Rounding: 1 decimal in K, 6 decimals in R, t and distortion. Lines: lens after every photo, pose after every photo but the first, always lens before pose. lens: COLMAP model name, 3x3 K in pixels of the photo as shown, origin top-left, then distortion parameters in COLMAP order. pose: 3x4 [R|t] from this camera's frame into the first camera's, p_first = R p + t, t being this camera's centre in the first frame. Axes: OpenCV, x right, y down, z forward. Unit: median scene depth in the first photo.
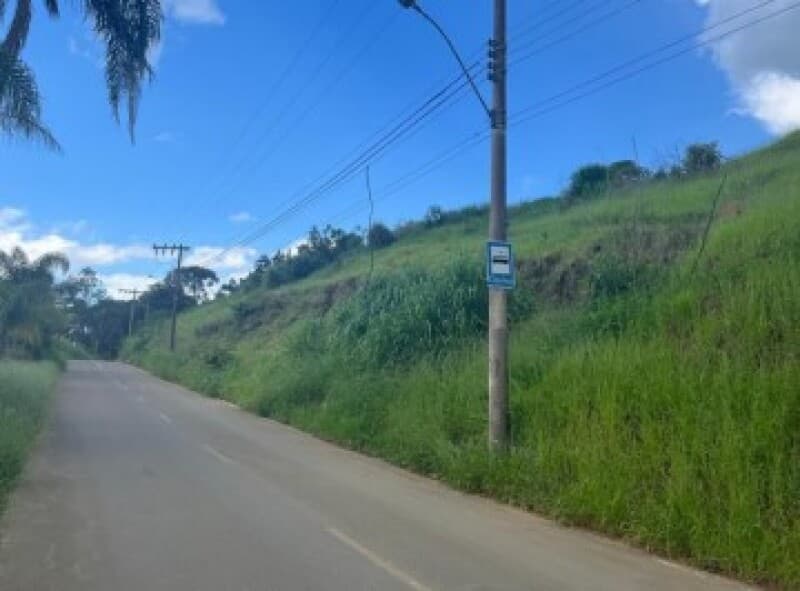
lens RADIAL K [[674.0, 0, 400.0], [0, 674.0, 295.5], [0, 0, 1]] dist [0.014092, -0.004609]
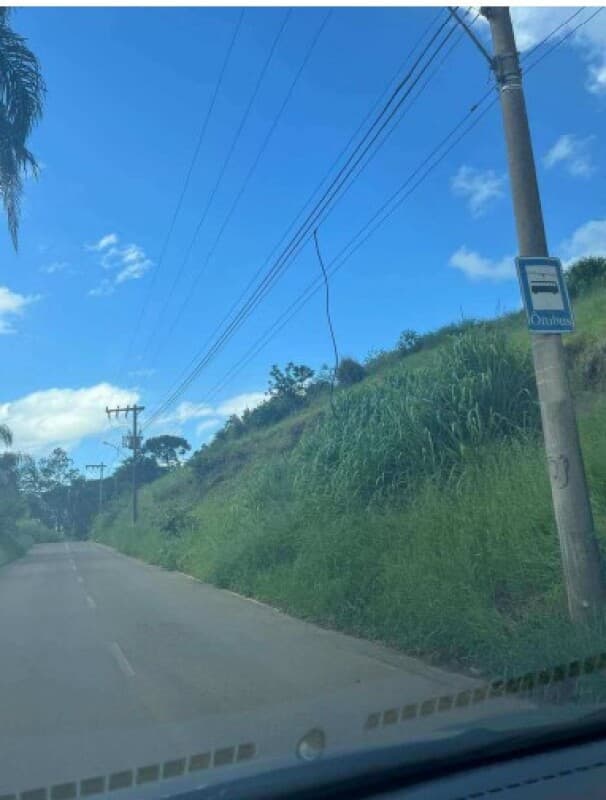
lens RADIAL K [[696.2, 0, 303.0], [0, 696.2, 400.0], [0, 0, 1]] dist [0.001824, 0.007987]
pose [[0.988164, -0.114682, -0.101879, -0.003123], [0.107042, 0.991225, -0.077554, 0.026491], [0.109879, 0.065731, 0.991769, 0.147754]]
